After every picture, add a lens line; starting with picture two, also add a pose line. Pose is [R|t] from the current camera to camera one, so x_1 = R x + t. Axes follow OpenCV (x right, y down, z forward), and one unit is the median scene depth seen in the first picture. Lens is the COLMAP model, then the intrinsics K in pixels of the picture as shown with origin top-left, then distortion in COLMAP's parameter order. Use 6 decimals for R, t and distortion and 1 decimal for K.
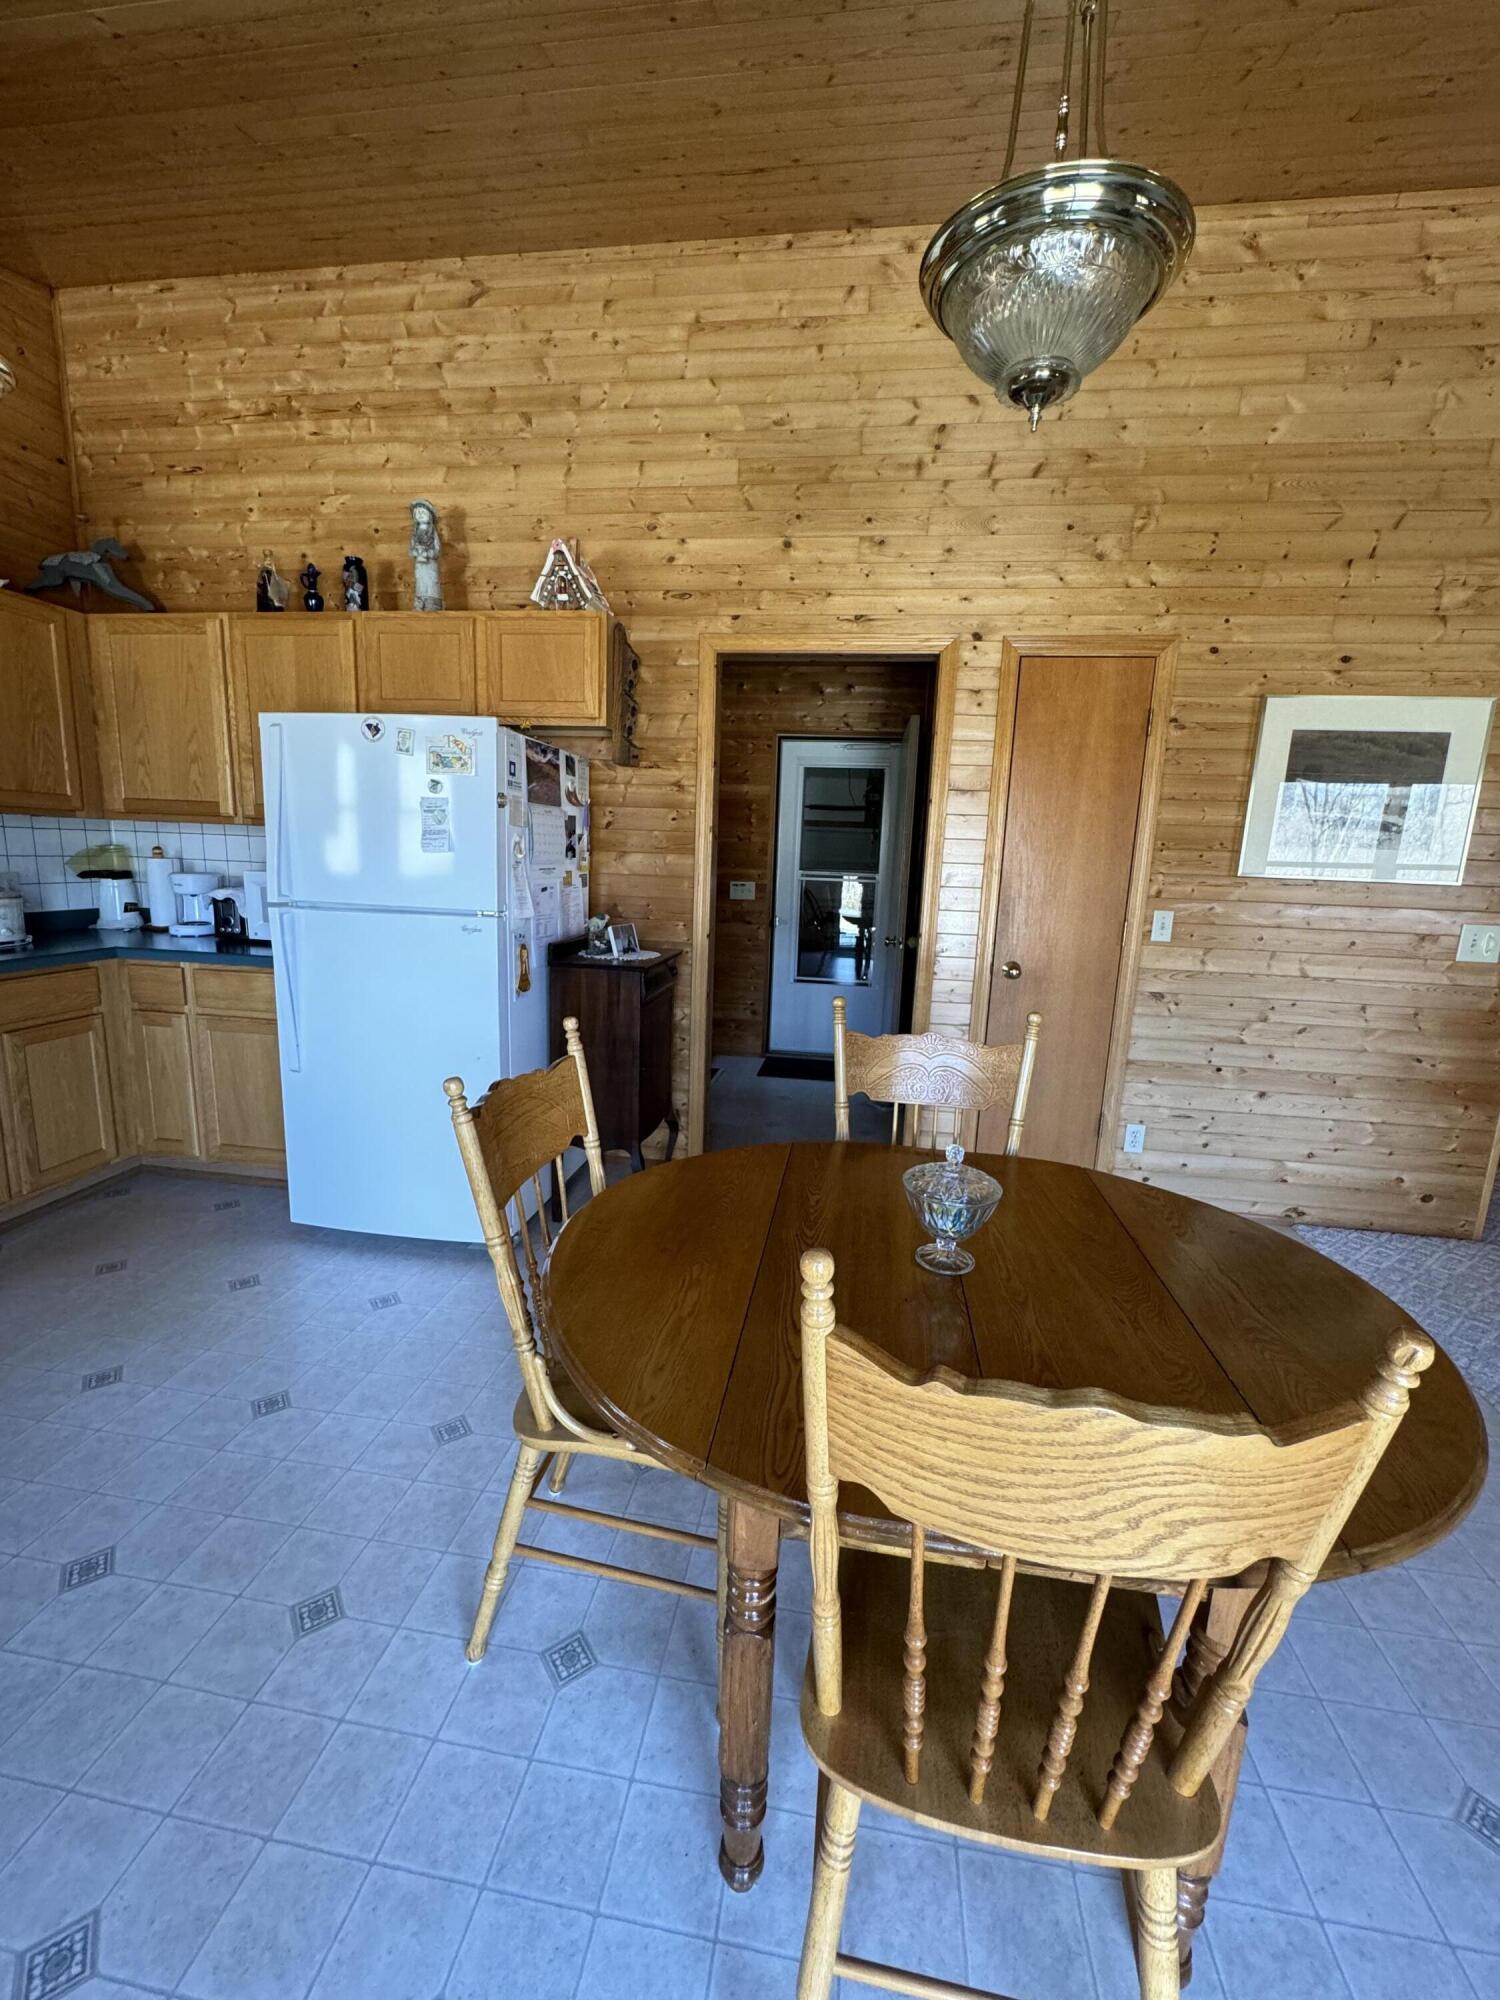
lens RADIAL K [[806.1, 0, 744.3], [0, 806.1, 998.0], [0, 0, 1]] dist [0.002087, 0.000737]
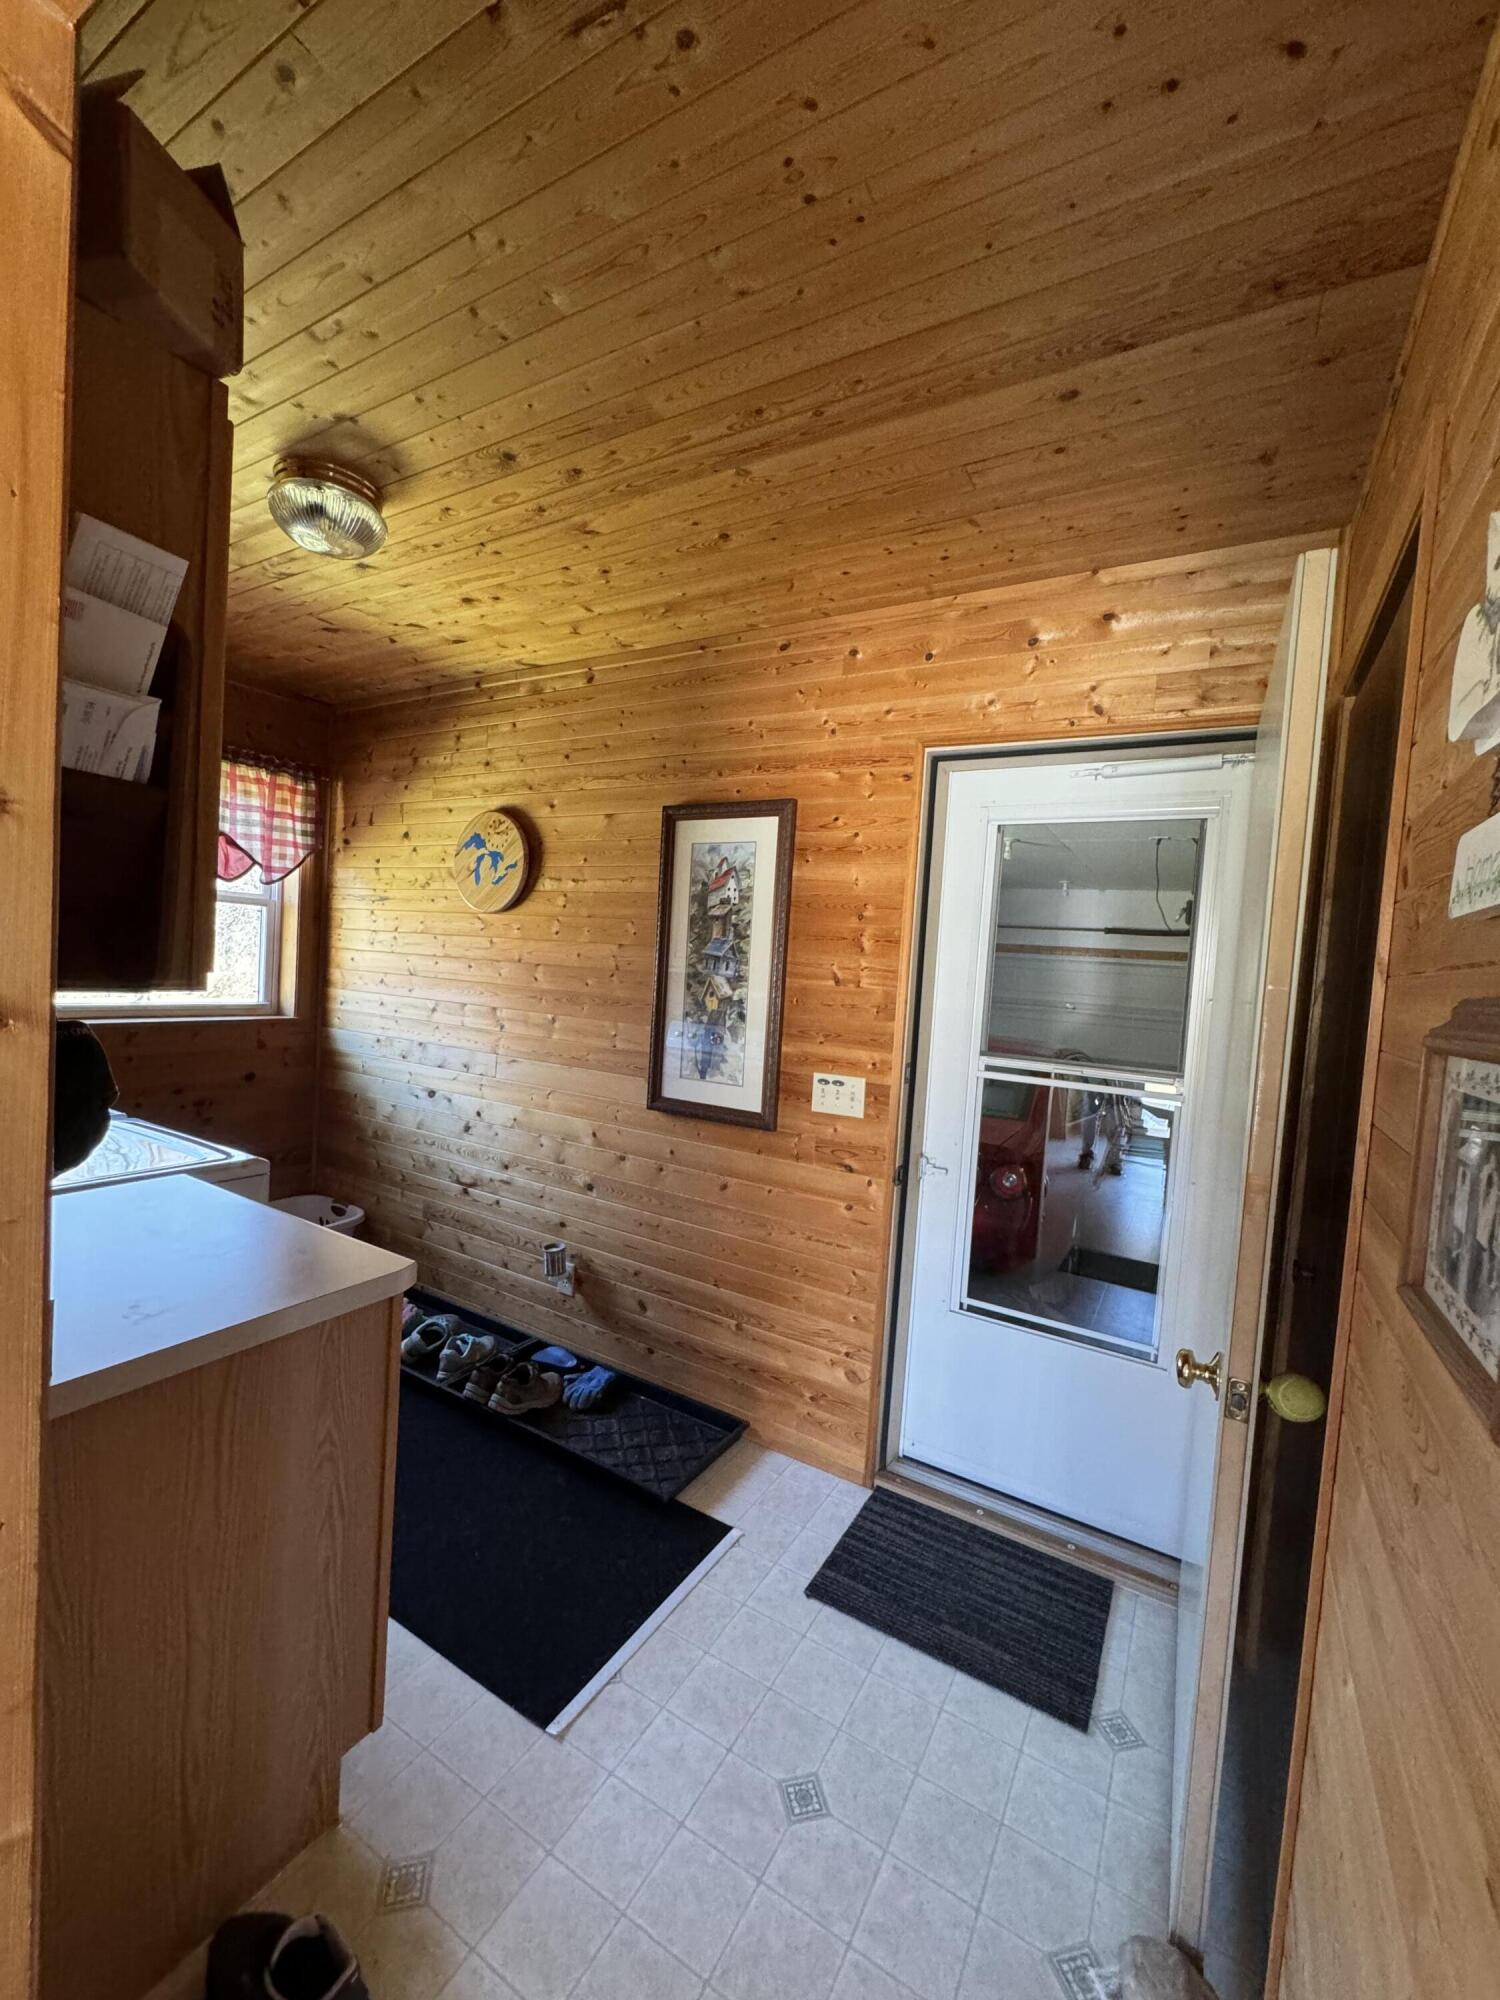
lens RADIAL K [[806.1, 0, 753.9], [0, 806.1, 1001.3], [0, 0, 1]] dist [0.002087, 0.000737]
pose [[0.930163, 0.043699, -0.364536, 0.115682], [-0.100043, 0.985487, -0.137138, -0.119372], [0.353253, 0.164030, 0.921036, 0.566581]]
